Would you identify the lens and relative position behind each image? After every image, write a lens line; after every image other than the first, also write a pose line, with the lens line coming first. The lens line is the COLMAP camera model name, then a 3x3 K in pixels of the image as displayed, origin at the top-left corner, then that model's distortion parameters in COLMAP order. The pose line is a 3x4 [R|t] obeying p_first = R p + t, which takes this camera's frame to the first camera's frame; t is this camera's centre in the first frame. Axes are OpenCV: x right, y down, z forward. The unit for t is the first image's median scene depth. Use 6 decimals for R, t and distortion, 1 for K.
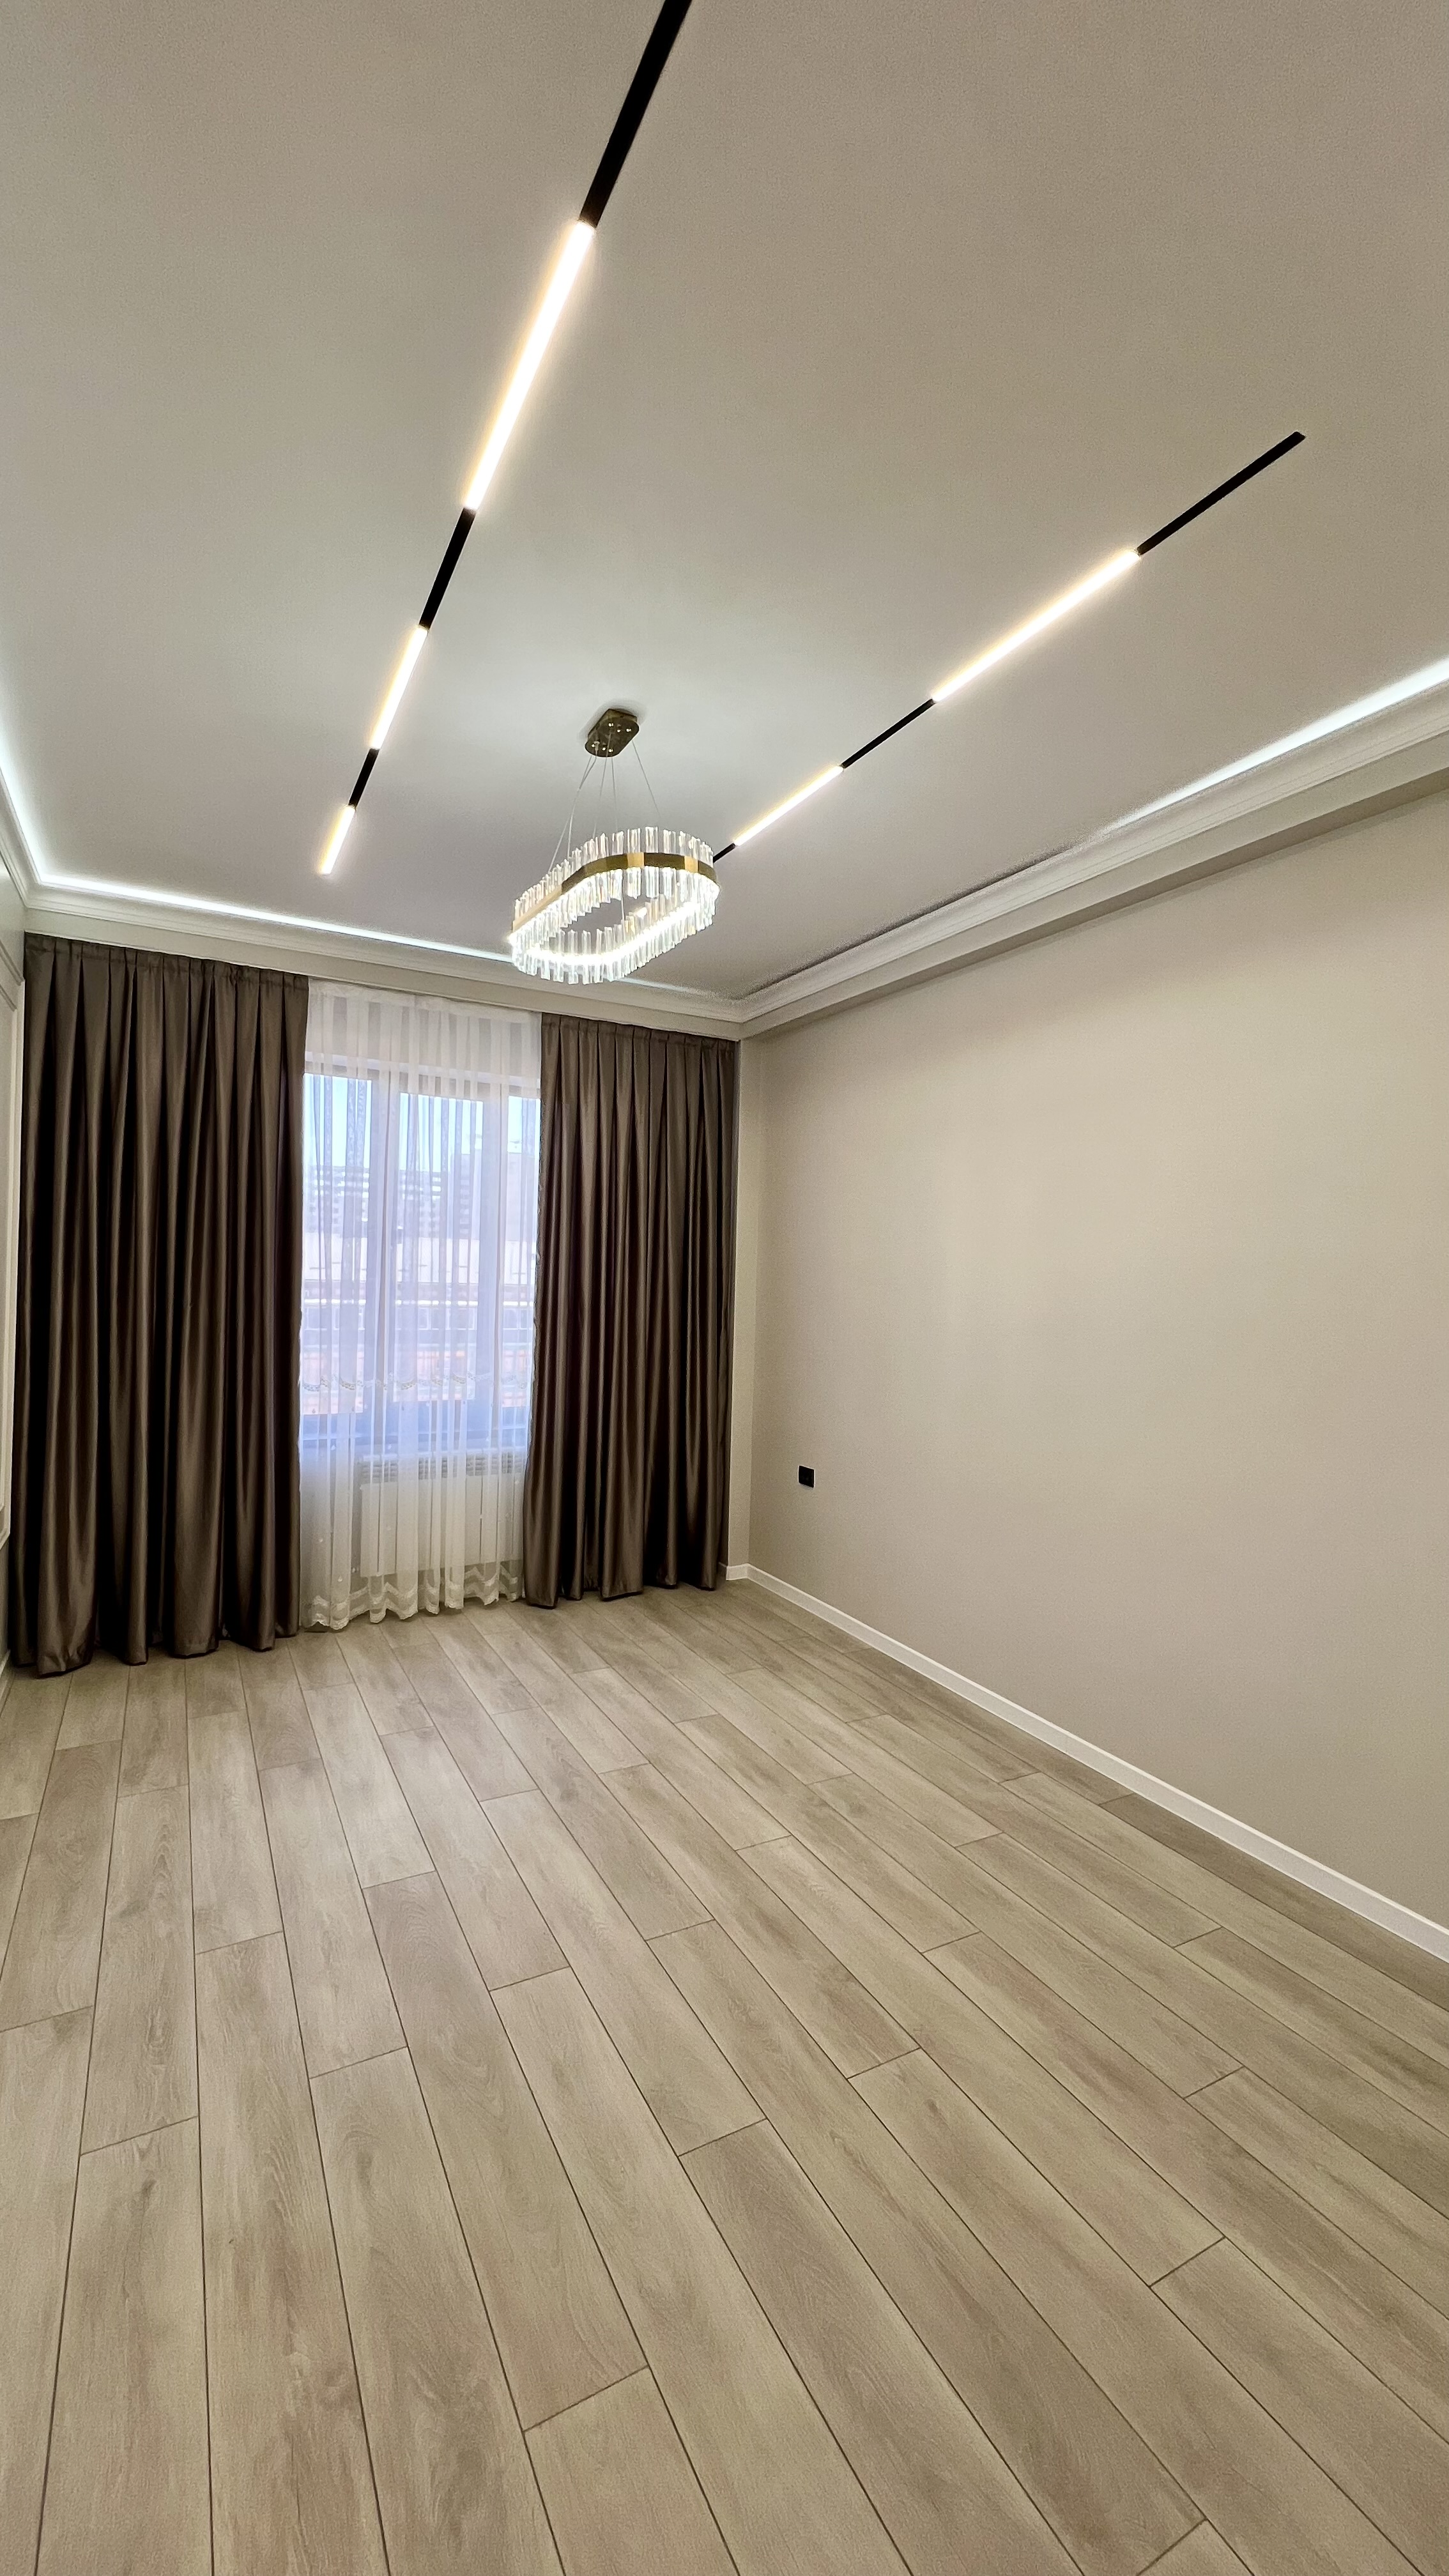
lens RADIAL K [[1025.9, 0, 724.5], [0, 1025.9, 1288.0], [0, 0, 1]] dist [0.001692, 0.000116]
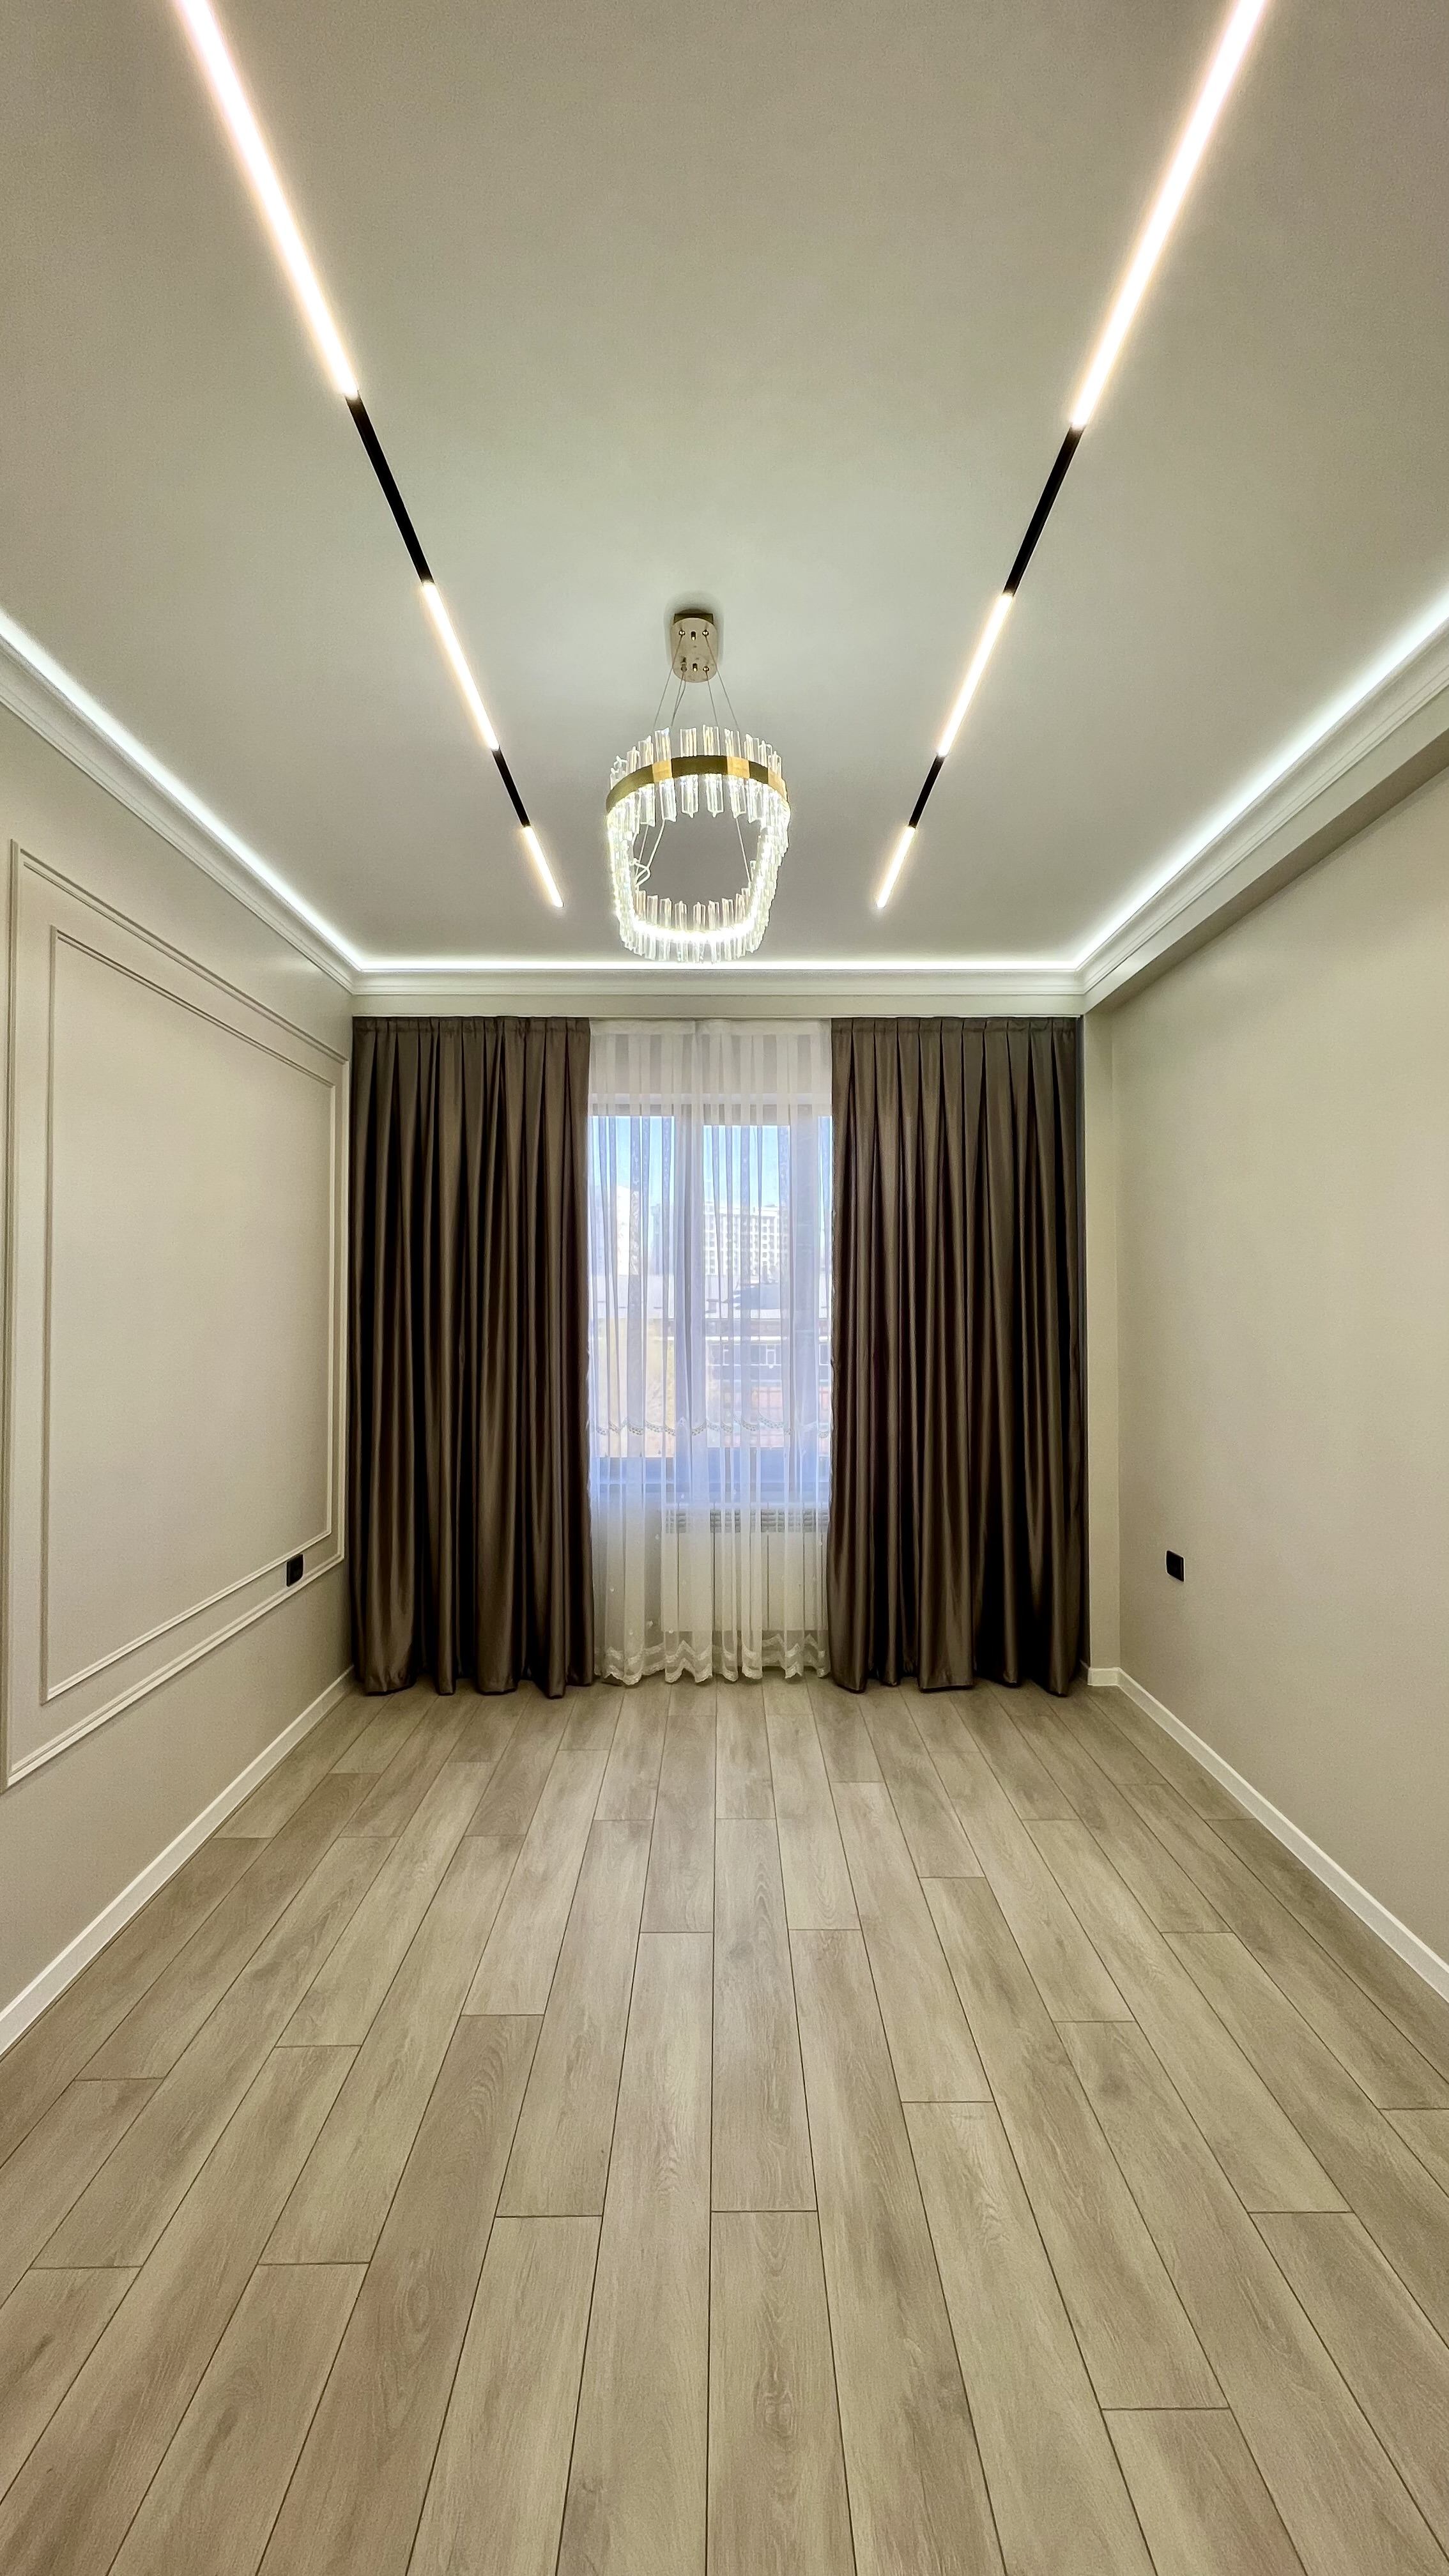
lens RADIAL K [[1025.9, 0, 724.5], [0, 1025.9, 1288.0], [0, 0, 1]] dist [0.001692, 0.000116]
pose [[0.884335, -0.036301, -0.465439, 0.166651], [0.020520, 0.999031, -0.038929, 0.000453], [0.466401, 0.024875, 0.884223, 0.186068]]
